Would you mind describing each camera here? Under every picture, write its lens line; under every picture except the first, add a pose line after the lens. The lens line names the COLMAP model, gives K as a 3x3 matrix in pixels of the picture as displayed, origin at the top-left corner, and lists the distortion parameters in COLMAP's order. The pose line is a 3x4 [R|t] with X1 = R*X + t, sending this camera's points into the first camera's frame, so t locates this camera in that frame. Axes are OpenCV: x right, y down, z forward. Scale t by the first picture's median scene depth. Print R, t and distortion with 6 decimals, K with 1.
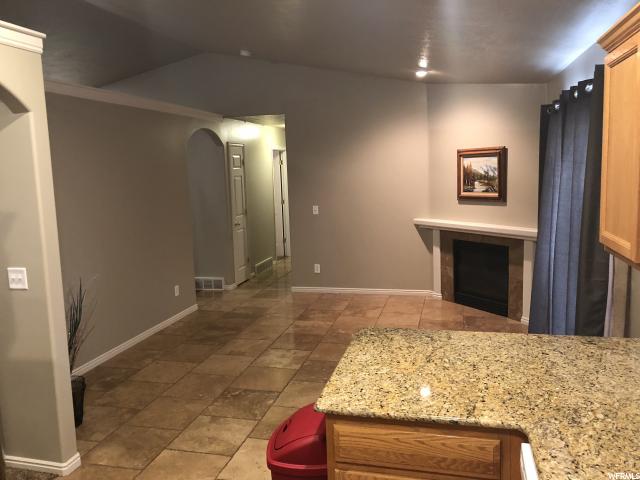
lens RADIAL K [[518.6, 0, 317.4], [0, 518.6, 242.5], [0, 0, 1]] dist [0.042196, -0.057292]
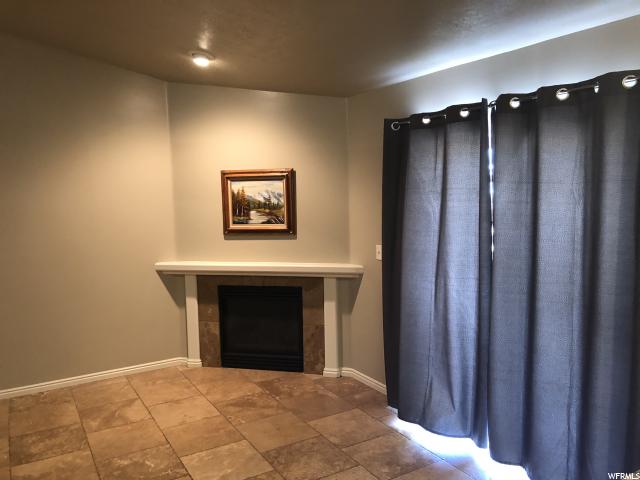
lens RADIAL K [[518.6, 0, 317.4], [0, 518.6, 237.5], [0, 0, 1]] dist [0.042196, -0.057292]
pose [[0.701343, -0.047031, 0.711271, -0.195214], [0.099095, 0.994565, -0.031949, -0.040577], [-0.705902, 0.092891, 0.702192, 0.371142]]
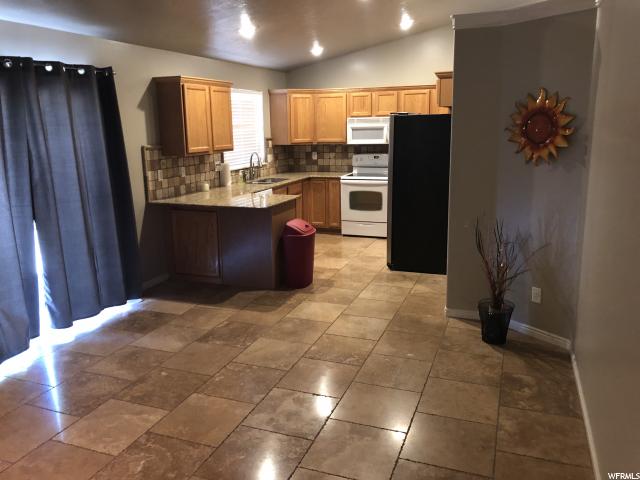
lens RADIAL K [[518.6, 0, 322.2], [0, 518.6, 237.2], [0, 0, 1]] dist [0.042196, -0.057292]
pose [[-0.993535, 0.029575, 0.109603, -0.149163], [0.066713, 0.933276, 0.352910, -0.169683], [-0.091853, 0.357940, -0.929216, 1.234937]]
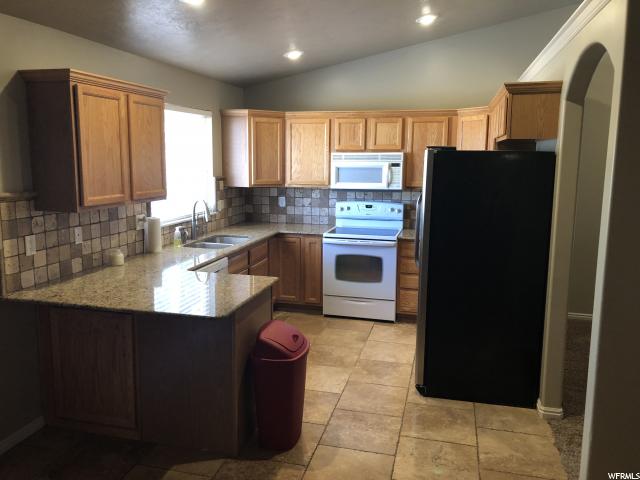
lens RADIAL K [[518.6, 0, 318.0], [0, 518.6, 238.9], [0, 0, 1]] dist [0.042196, -0.057292]
pose [[-0.999639, 0.026698, -0.002871, -0.047597], [0.024557, 0.952218, 0.304430, -0.121290], [0.010861, 0.304249, -0.952531, 0.853402]]
